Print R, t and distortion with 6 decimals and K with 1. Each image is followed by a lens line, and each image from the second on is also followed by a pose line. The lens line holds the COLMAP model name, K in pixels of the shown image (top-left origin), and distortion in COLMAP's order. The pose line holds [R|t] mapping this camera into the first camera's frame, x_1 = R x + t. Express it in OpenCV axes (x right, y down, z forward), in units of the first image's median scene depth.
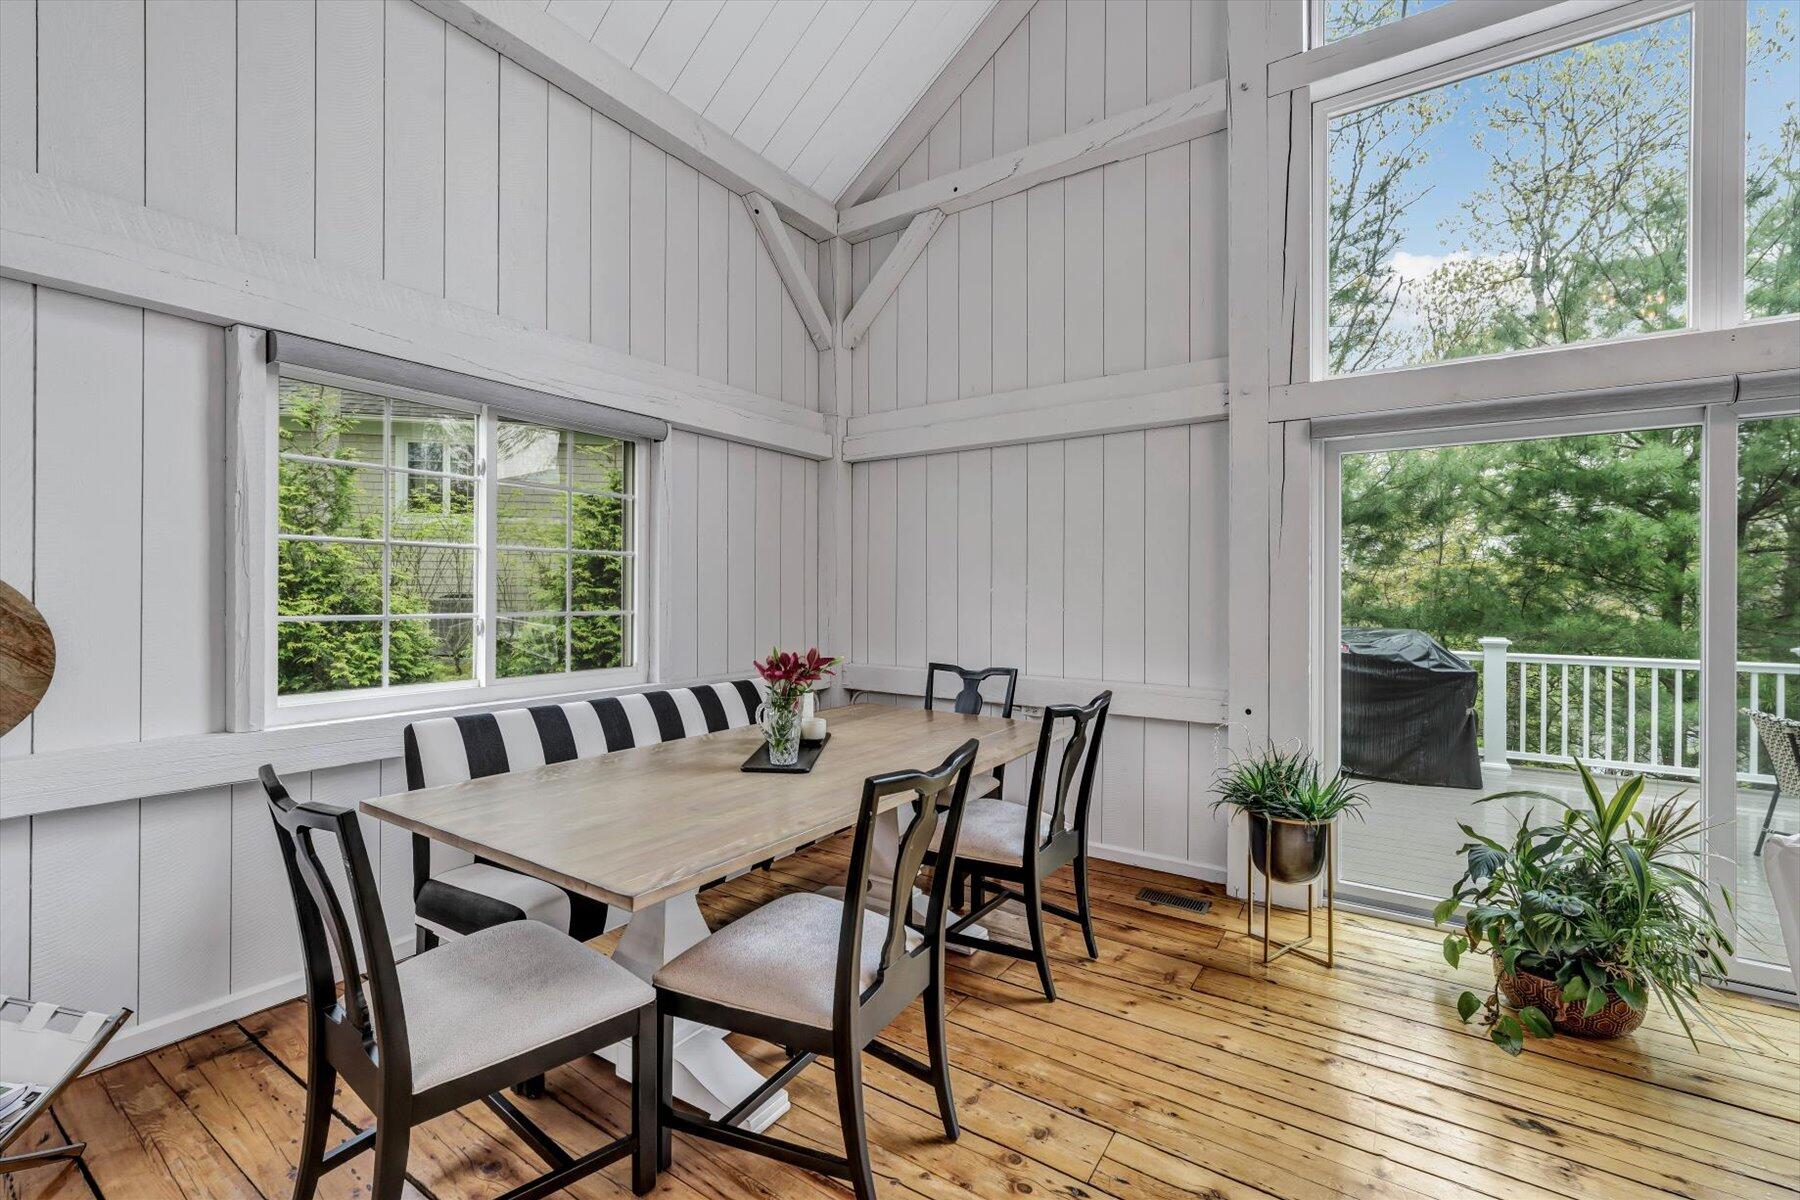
lens RADIAL K [[773.8, 0, 893.1], [0, 773.8, 590.3], [0, 0, 1]] dist [0.000953, 0.000215]
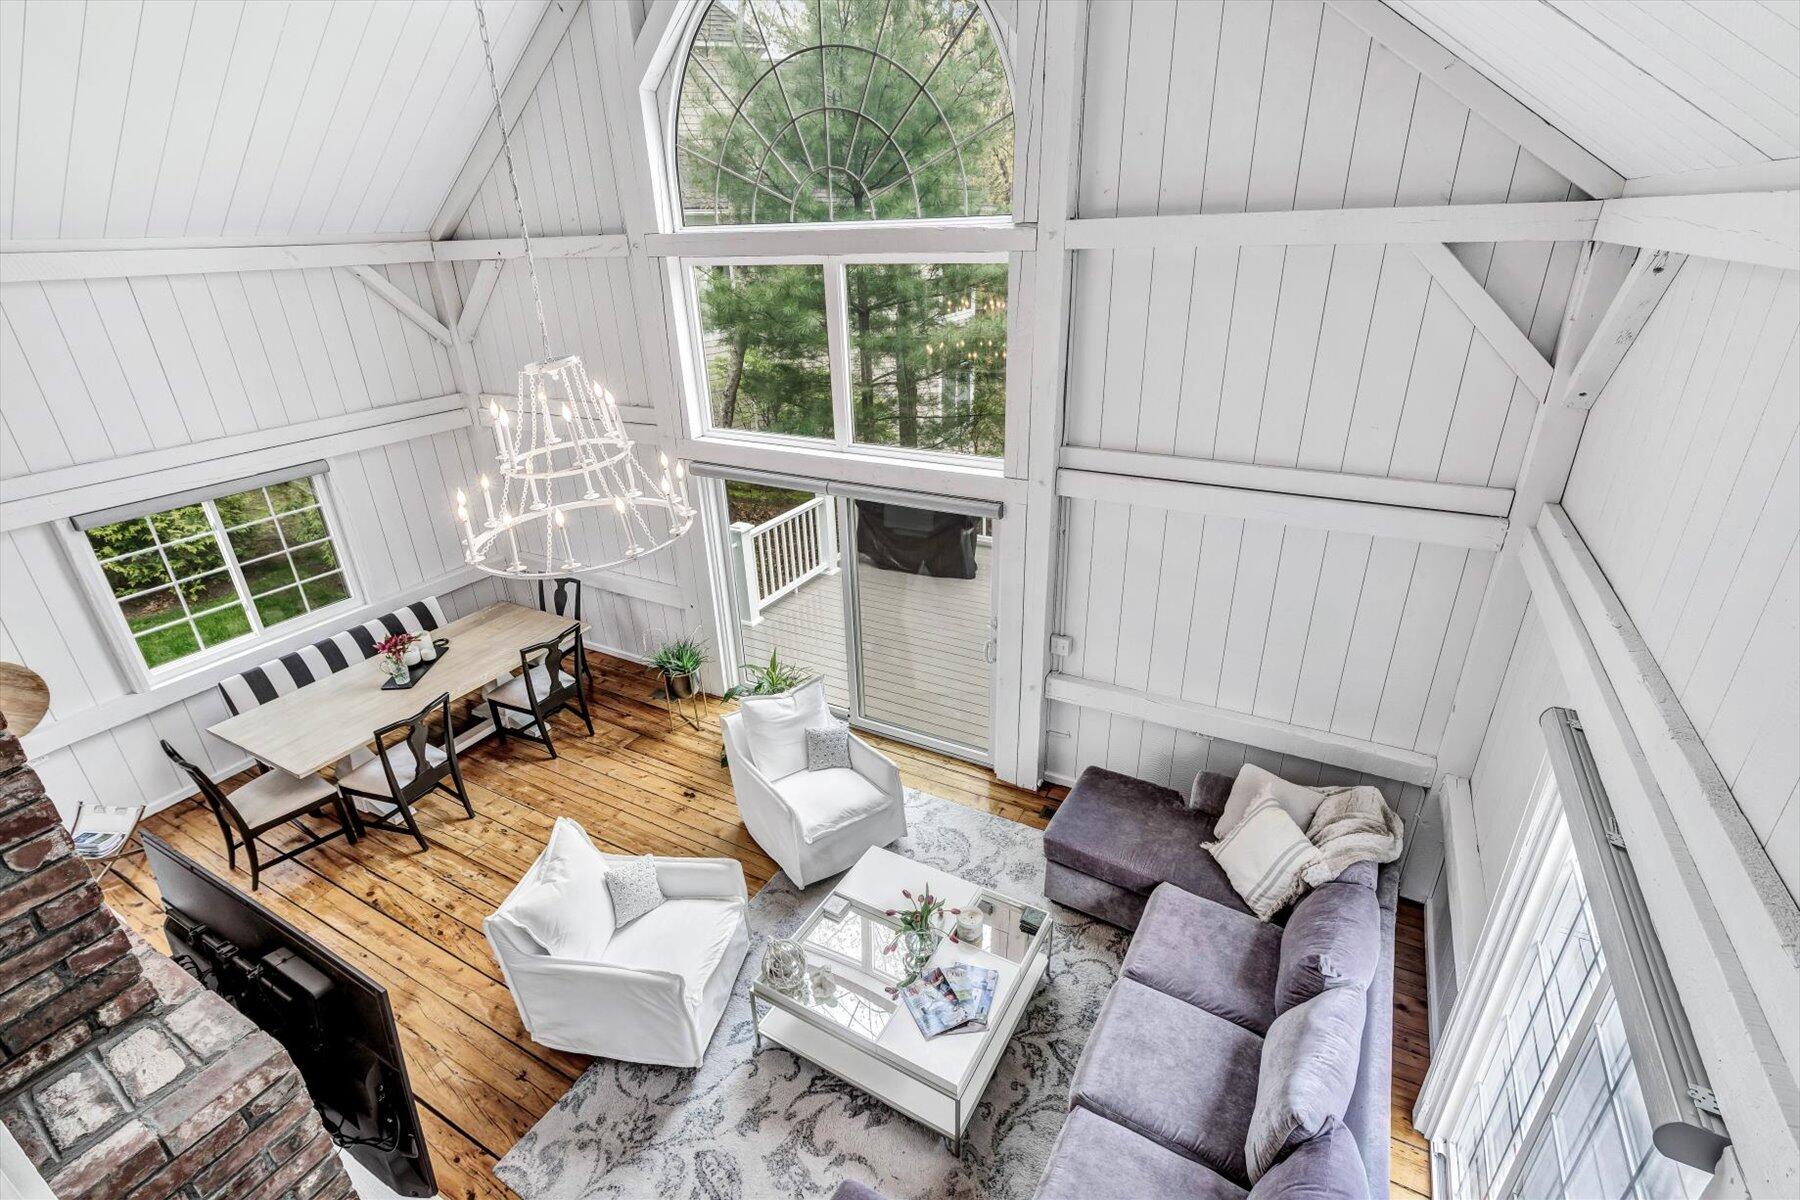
lens RADIAL K [[814.2, 0, 900.0], [0, 814.2, 600.0], [0, 0, 1]] dist [0.001711, -0.000152]
pose [[0.994944, -0.064055, 0.077356, 0.566374], [0.025472, 0.905970, 0.422576, -0.482095], [-0.097150, -0.418469, 0.903020, -0.590849]]
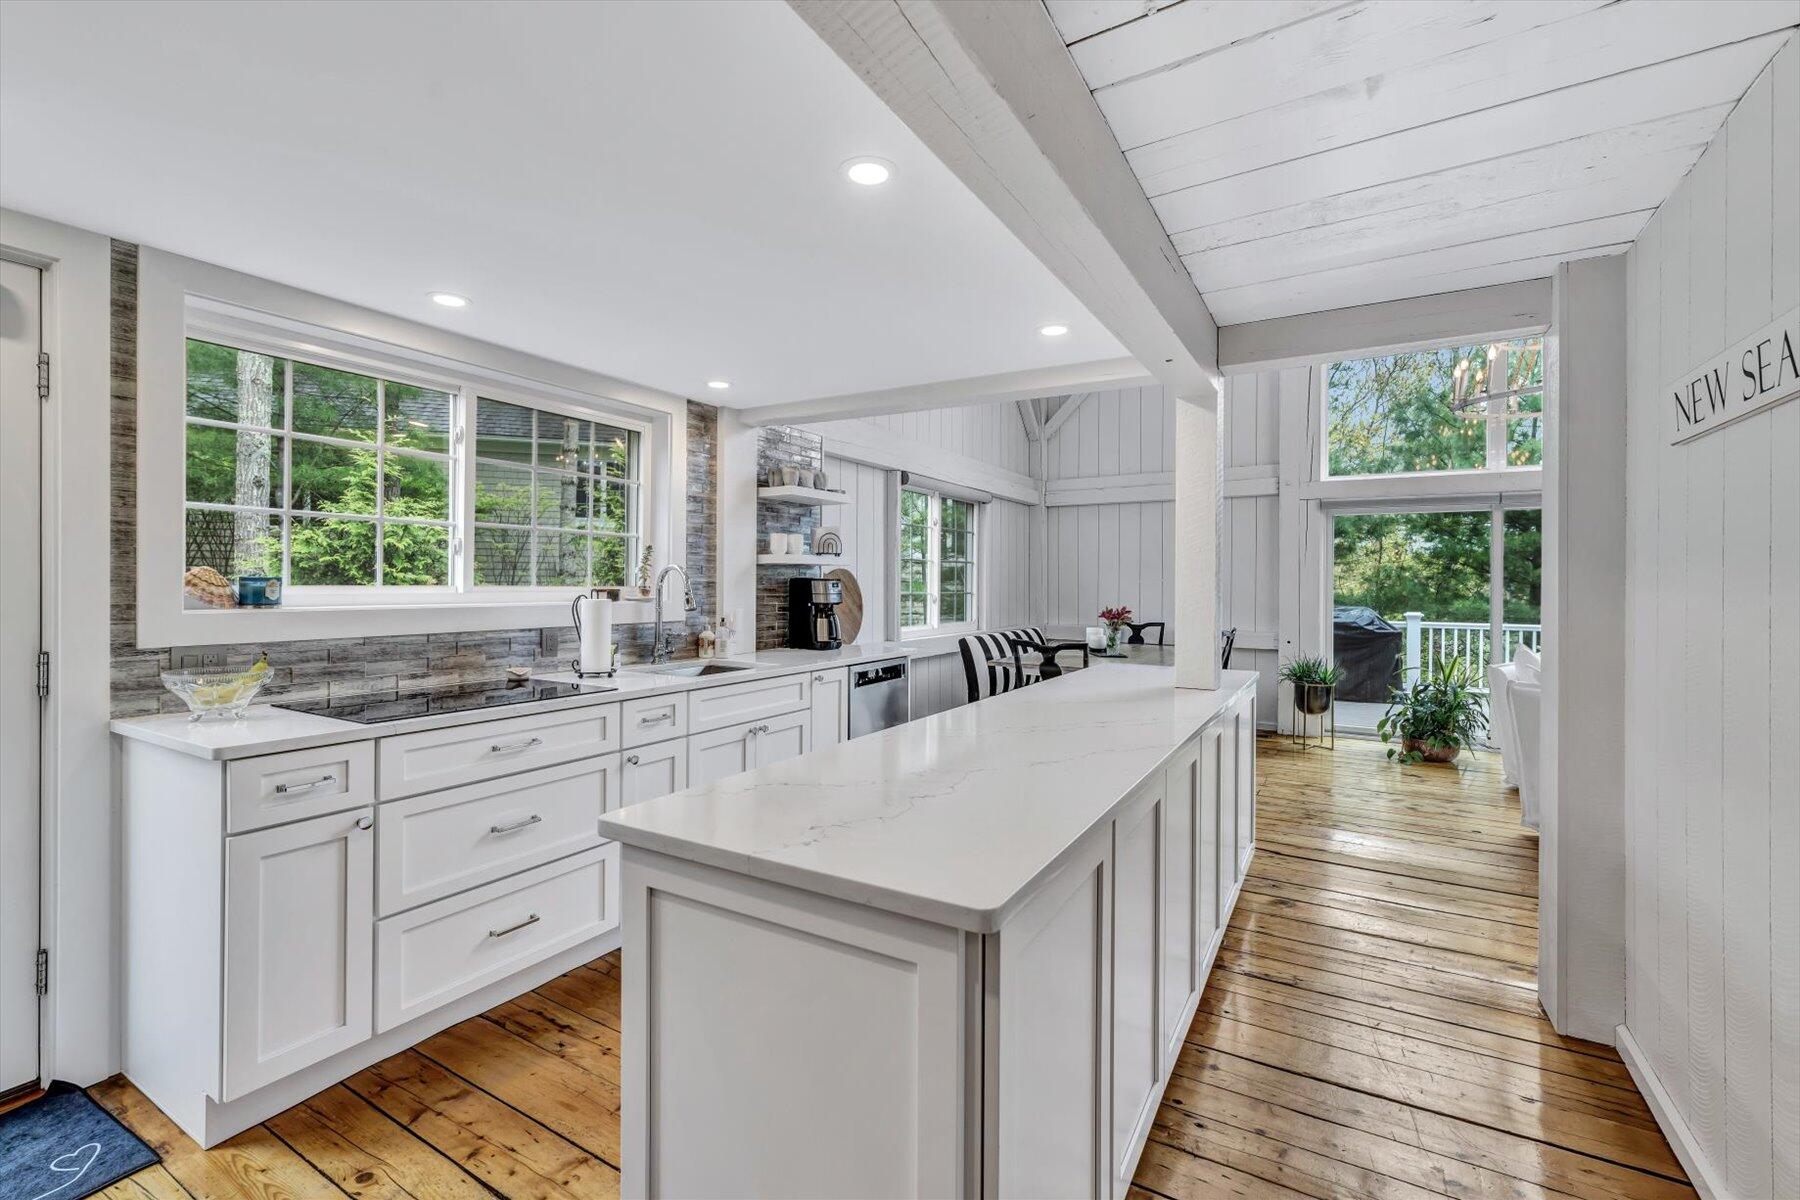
lens RADIAL K [[778.5, 0, 882.6], [0, 778.5, 585.2], [0, 0, 1]] dist [0.000158, -0.000144]
pose [[0.998866, 0.002184, 0.047561, -0.482952], [-0.002456, 0.999981, 0.005666, 0.000062], [-0.047548, -0.005776, 0.998852, -0.679142]]
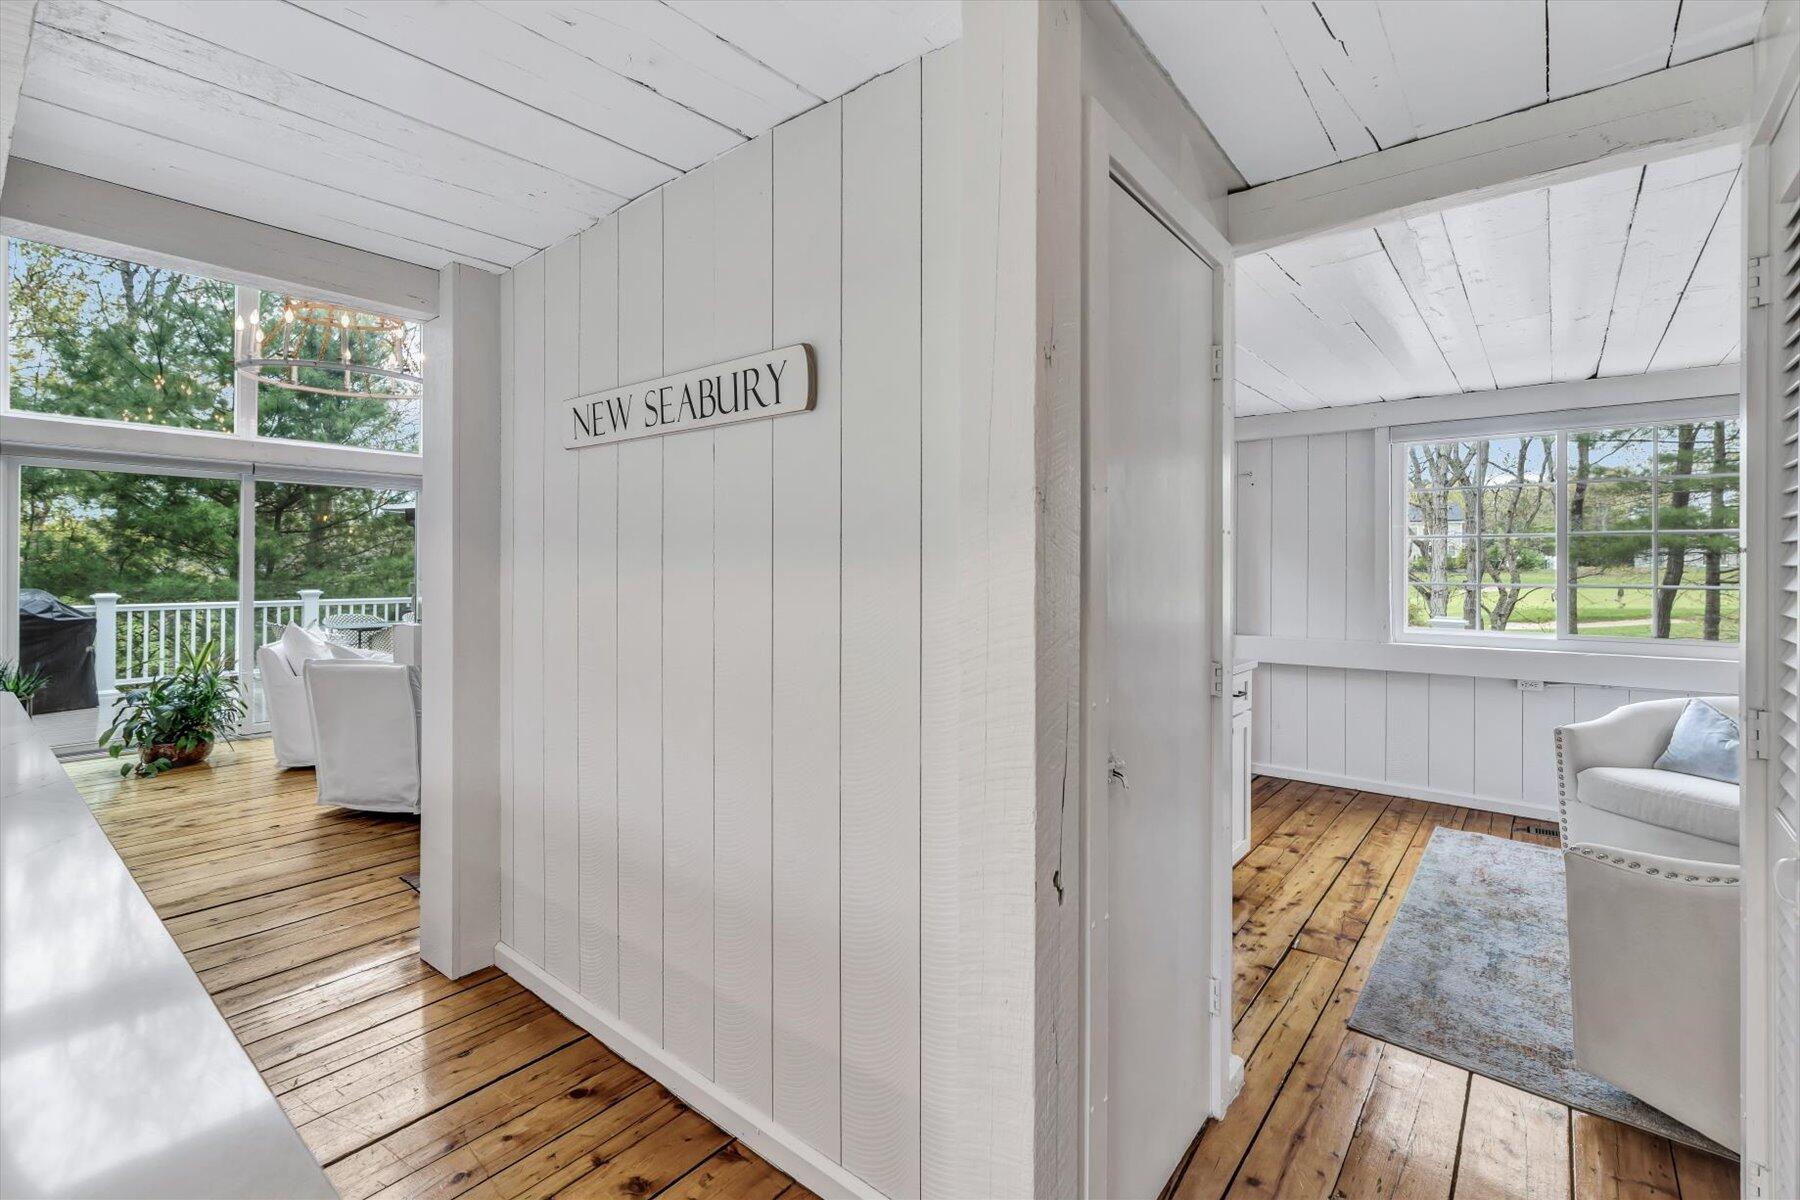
lens RADIAL K [[789.4, 0, 902.4], [0, 789.4, 566.8], [0, 0, 1]] dist [0.001472, 0.000026]
pose [[0.088735, -0.003831, 0.996048, -0.536247], [-0.008499, 0.999953, 0.004603, -0.000171], [-0.996019, -0.008874, 0.088698, -0.562812]]
